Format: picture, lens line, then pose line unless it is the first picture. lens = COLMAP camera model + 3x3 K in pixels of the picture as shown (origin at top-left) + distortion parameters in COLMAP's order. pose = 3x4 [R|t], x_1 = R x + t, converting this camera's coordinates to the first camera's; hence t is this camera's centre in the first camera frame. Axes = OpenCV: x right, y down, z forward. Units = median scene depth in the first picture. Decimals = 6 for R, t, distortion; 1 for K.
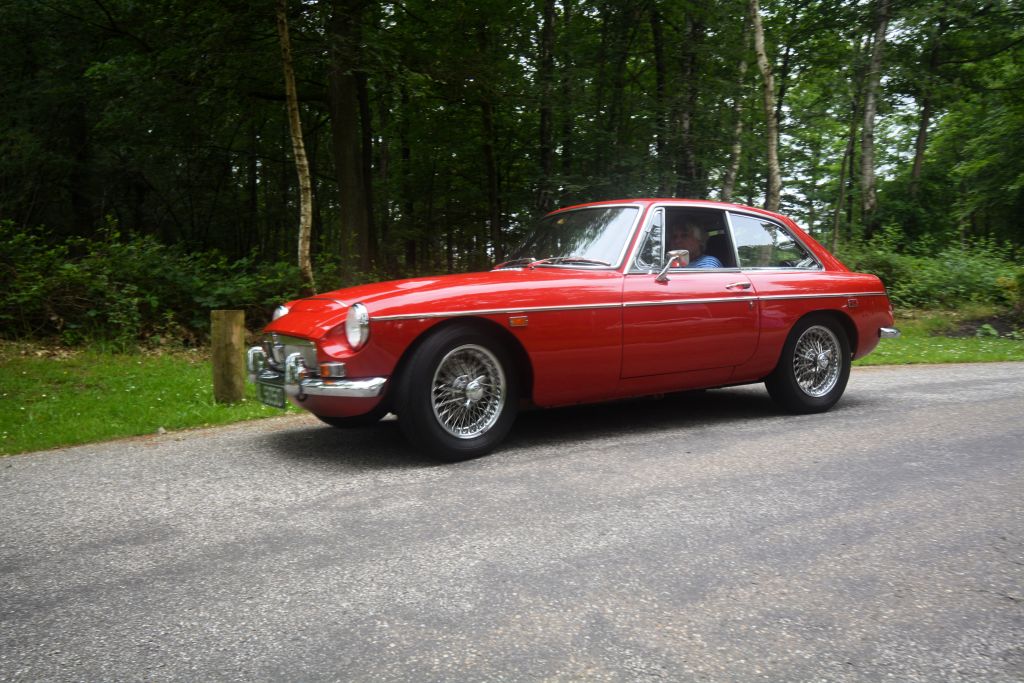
lens RADIAL K [[829.1, 0, 499.4], [0, 829.1, 344.2], [0, 0, 1]] dist [0.002470, -0.022515]
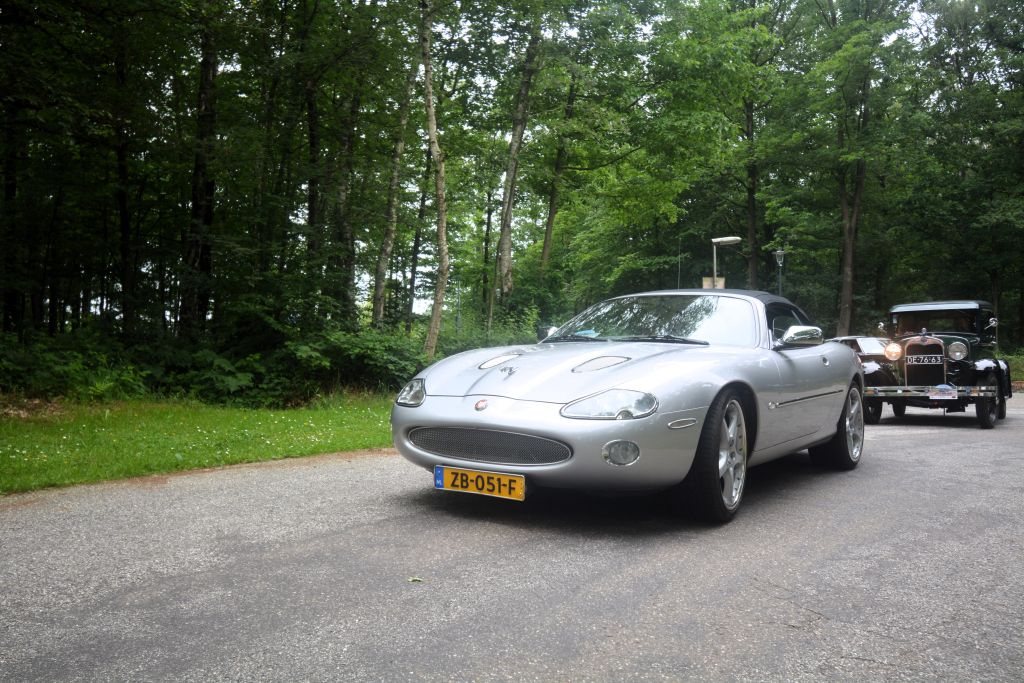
lens RADIAL K [[850.1, 0, 498.1], [0, 850.1, 341.5], [0, 0, 1]] dist [0.008242, -0.025700]
pose [[0.904143, 0.038608, 0.425482, -0.090594], [-0.001896, 0.996261, -0.086372, -0.001009], [-0.427226, 0.077286, 0.900836, 0.004119]]
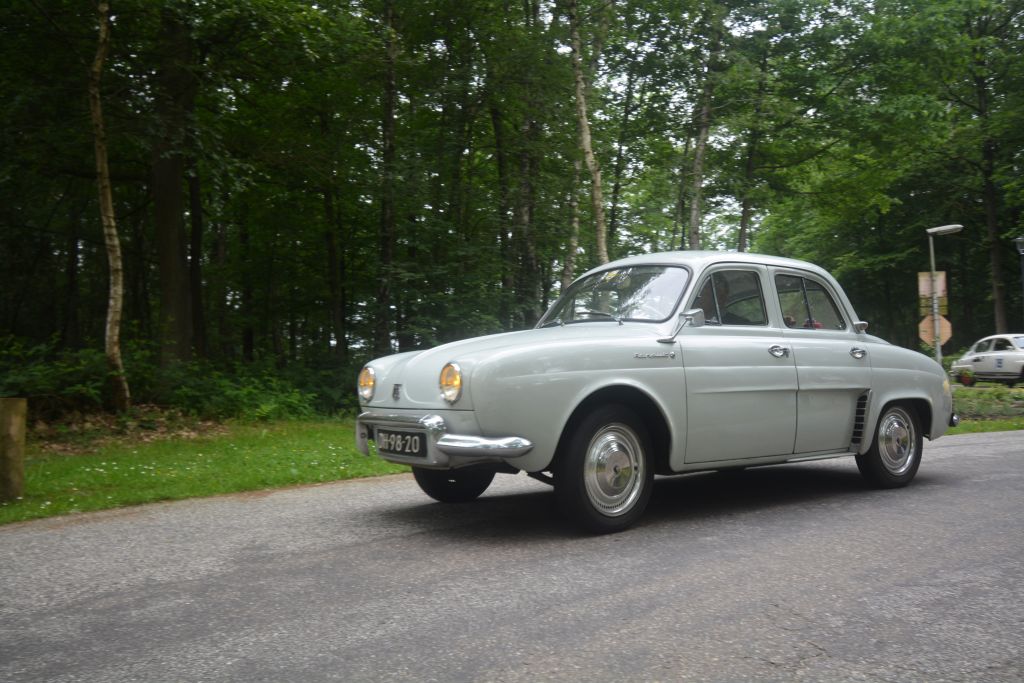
lens RADIAL K [[846.7, 0, 501.8], [0, 846.7, 343.5], [0, 0, 1]] dist [0.009516, -0.035334]
pose [[0.984337, 0.001780, 0.176287, 0.029152], [0.017589, 0.993968, -0.108247, 0.006414], [-0.175416, 0.109652, 0.978369, -0.001620]]
